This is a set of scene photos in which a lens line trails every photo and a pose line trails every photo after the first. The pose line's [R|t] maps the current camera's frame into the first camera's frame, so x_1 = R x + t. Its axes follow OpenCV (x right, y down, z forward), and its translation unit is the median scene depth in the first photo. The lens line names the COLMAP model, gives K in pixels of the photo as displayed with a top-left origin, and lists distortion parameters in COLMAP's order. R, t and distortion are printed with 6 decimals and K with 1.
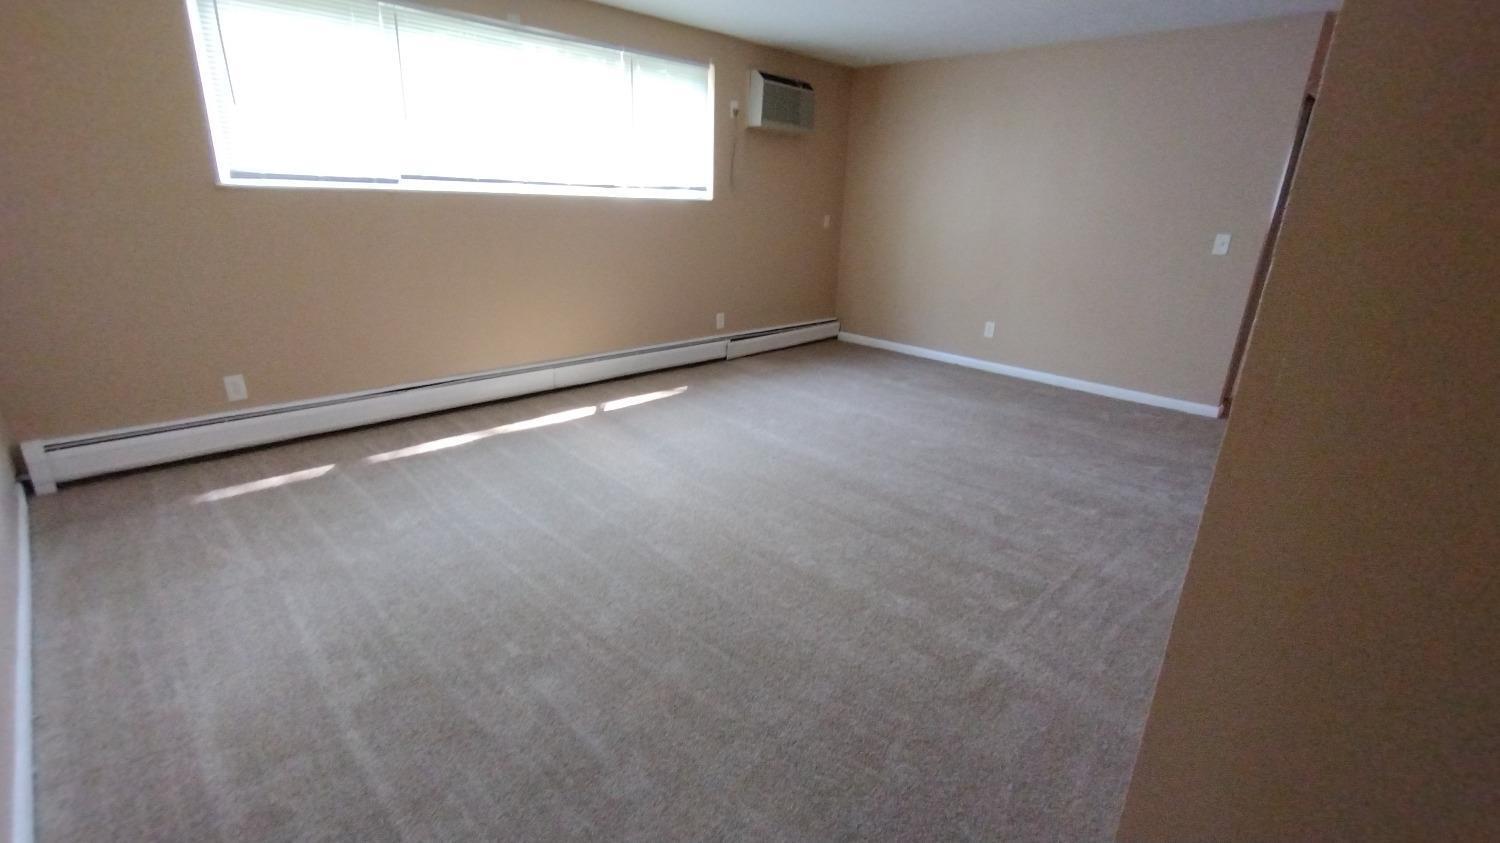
lens RADIAL K [[682.3, 0, 735.9], [0, 682.3, 423.9], [0, 0, 1]] dist [-0.000735, 0.000074]
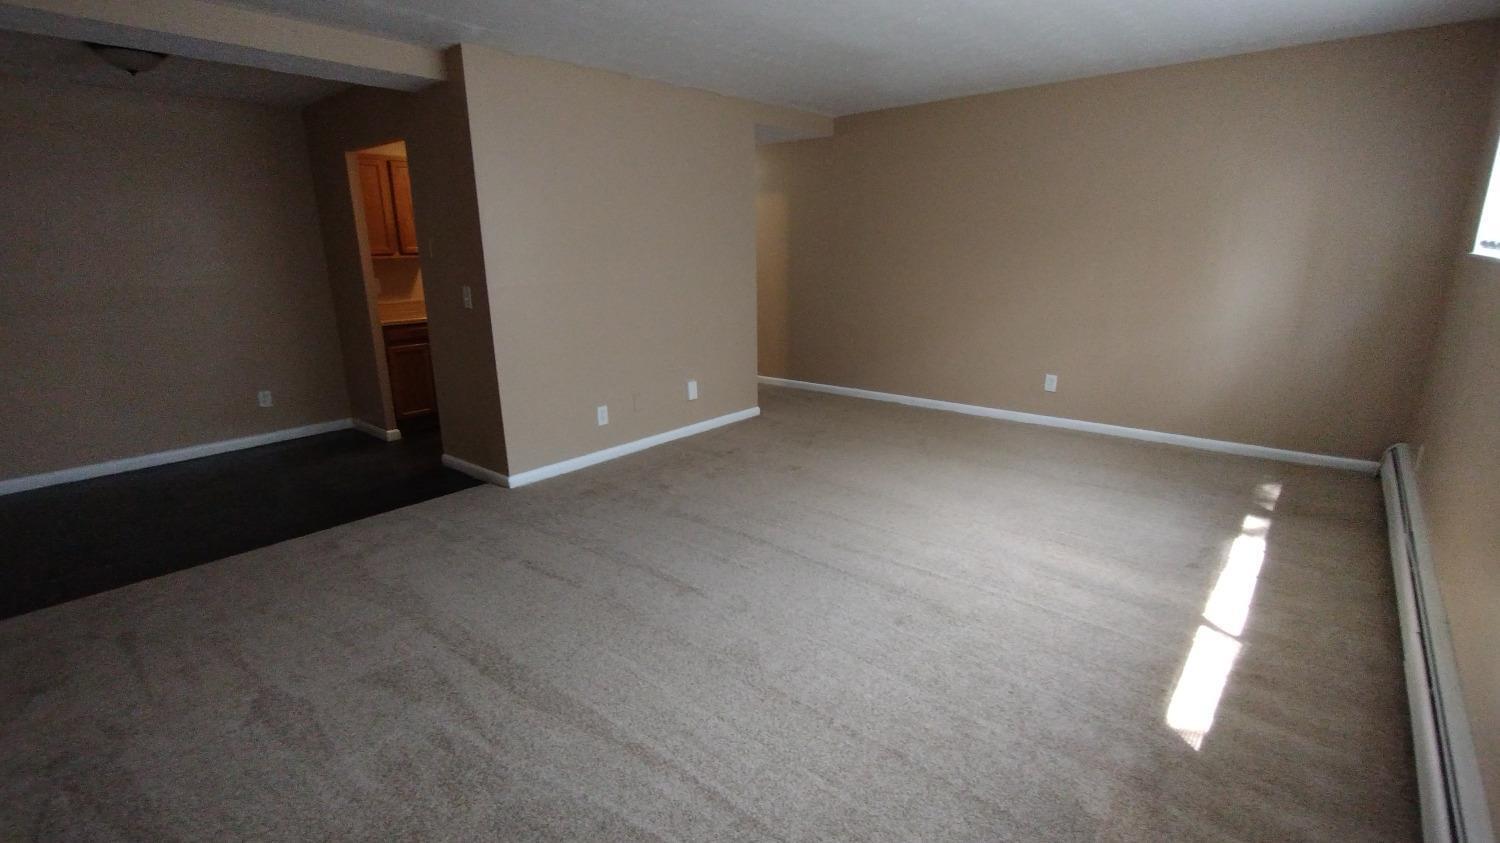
lens RADIAL K [[673.8, 0, 750.4], [0, 673.8, 393.0], [0, 0, 1]] dist [0.020962, 0.000243]
pose [[-0.998072, -0.006042, -0.061775, 0.235363], [-0.037801, 0.848571, 0.527729, -0.487152], [0.049232, 0.529046, -0.847164, 1.387501]]
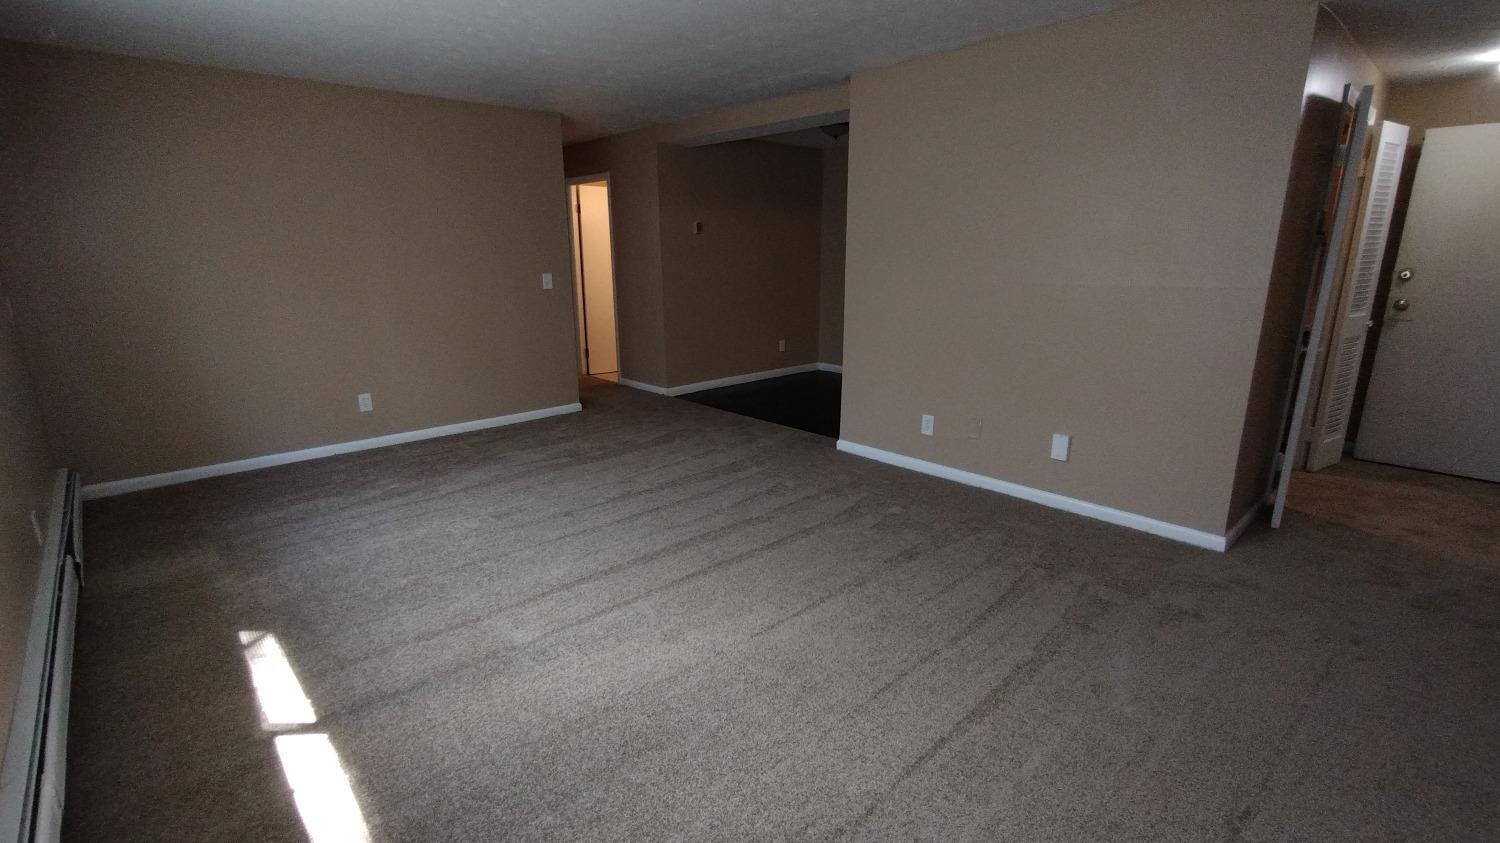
lens RADIAL K [[682.3, 0, 735.9], [0, 682.3, 423.9], [0, 0, 1]] dist [-0.000735, 0.000074]
pose [[0.052098, -0.275873, 0.959781, -0.573506], [0.335168, 0.910170, 0.243420, -0.222844], [-0.940717, 0.309007, 0.139882, 0.612833]]
